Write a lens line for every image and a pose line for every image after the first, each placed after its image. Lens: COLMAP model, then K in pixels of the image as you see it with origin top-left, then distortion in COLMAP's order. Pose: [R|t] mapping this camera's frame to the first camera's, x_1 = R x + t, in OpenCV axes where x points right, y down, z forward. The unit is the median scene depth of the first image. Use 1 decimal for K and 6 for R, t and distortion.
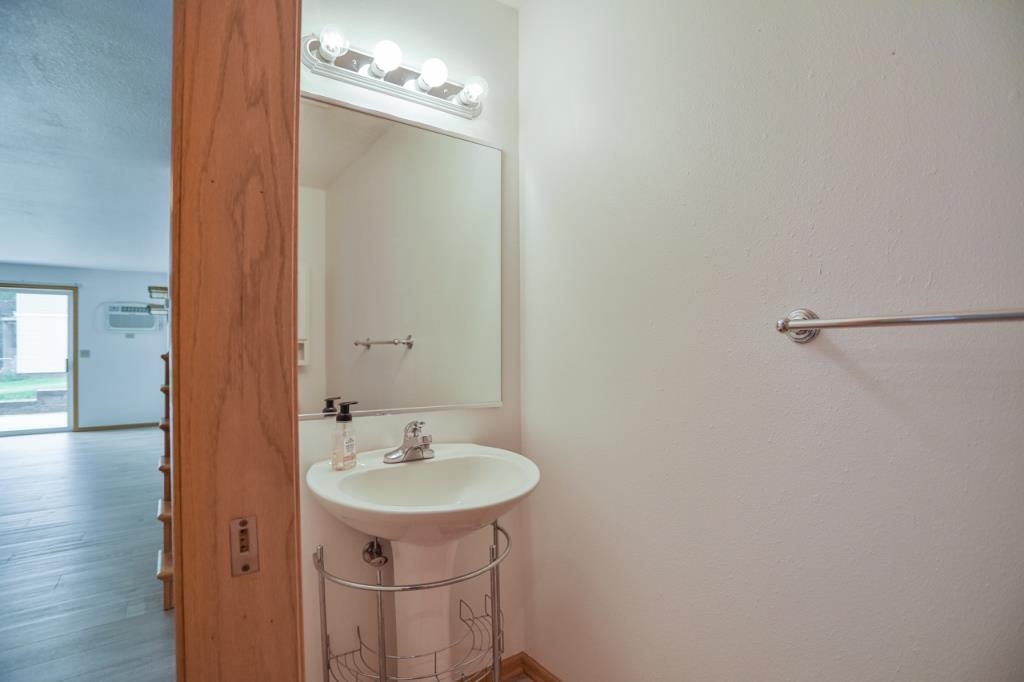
lens RADIAL K [[522.7, 0, 491.6], [0, 522.7, 340.7], [0, 0, 1]] dist [-0.061739, 0.033938]
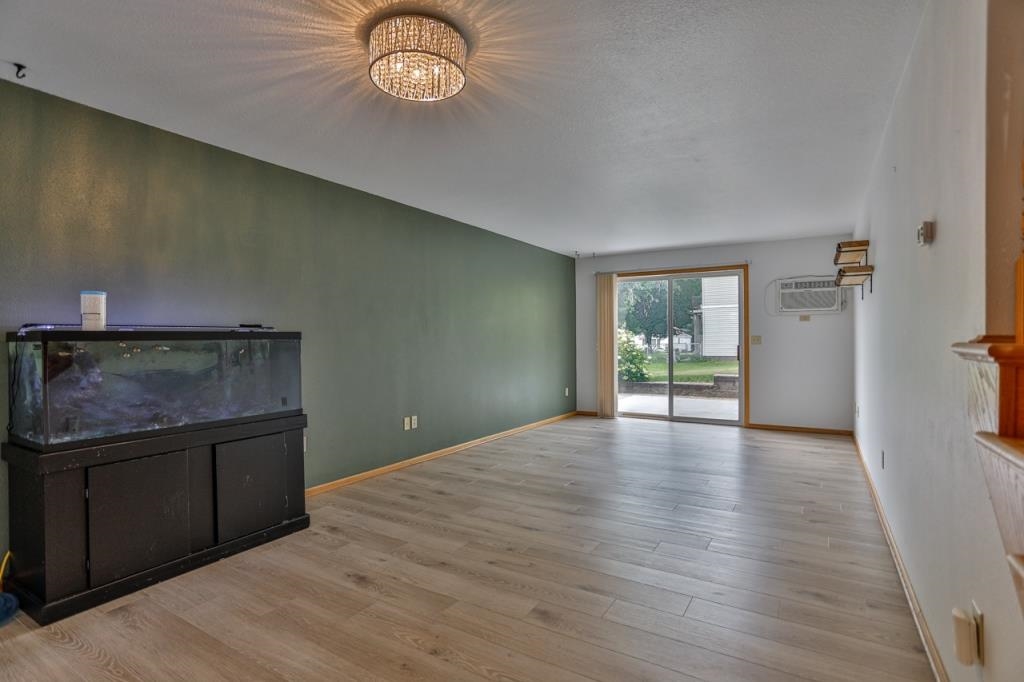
lens RADIAL K [[522.7, 0, 491.6], [0, 522.7, 340.7], [0, 0, 1]] dist [-0.061739, 0.033938]
pose [[0.417235, 0.008244, -0.908761, -0.133316], [0.014743, 0.999766, 0.015838, 0.004466], [0.908679, -0.020006, 0.417016, 0.158783]]
